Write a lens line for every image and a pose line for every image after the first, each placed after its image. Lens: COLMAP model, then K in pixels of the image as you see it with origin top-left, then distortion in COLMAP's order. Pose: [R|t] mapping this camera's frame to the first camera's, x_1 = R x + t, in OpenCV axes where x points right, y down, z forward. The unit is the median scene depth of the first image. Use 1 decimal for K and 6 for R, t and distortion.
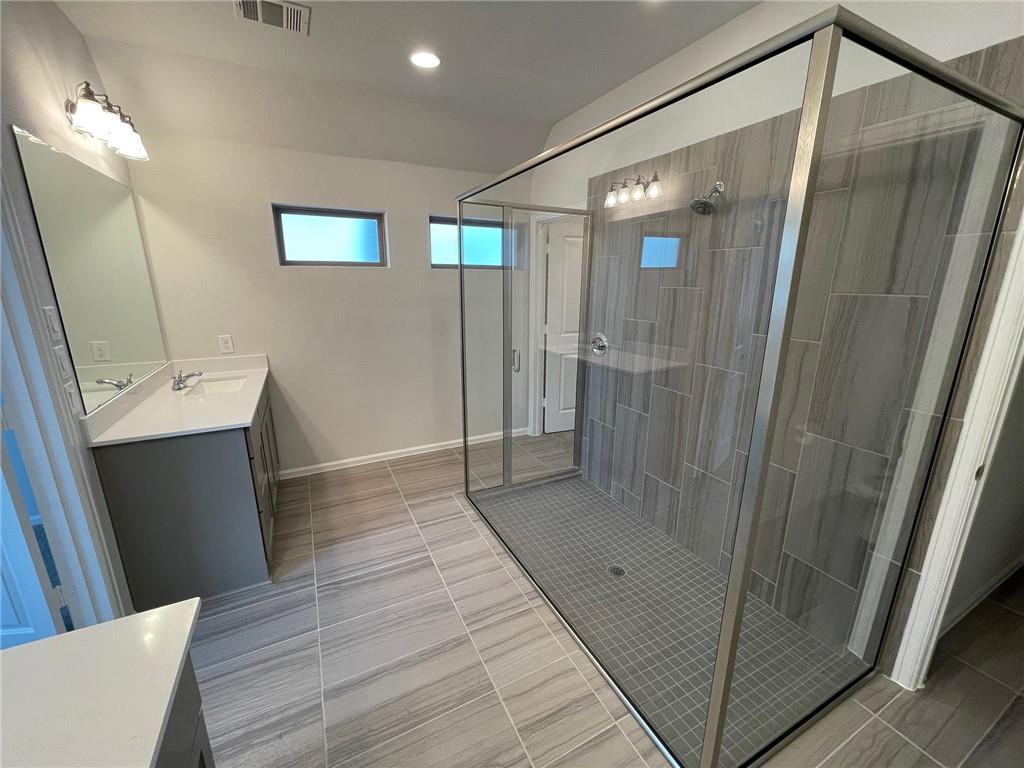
lens RADIAL K [[416.4, 0, 510.0], [0, 416.4, 380.1], [0, 0, 1]] dist [0.000135, 0.001040]
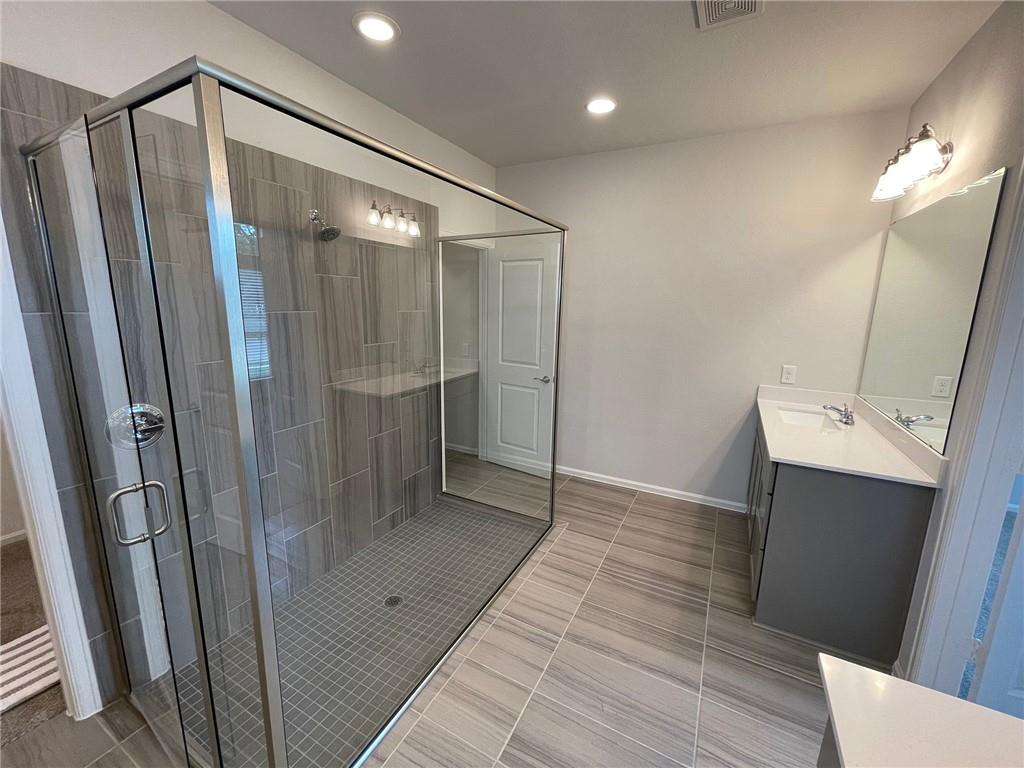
lens RADIAL K [[416.4, 0, 513.8], [0, 416.4, 381.0], [0, 0, 1]] dist [0.000135, 0.001040]
pose [[-0.578989, -0.164872, 0.798491, -0.737038], [0.181318, 0.928781, 0.323248, -0.347395], [-0.794918, 0.331938, -0.507860, 1.365517]]
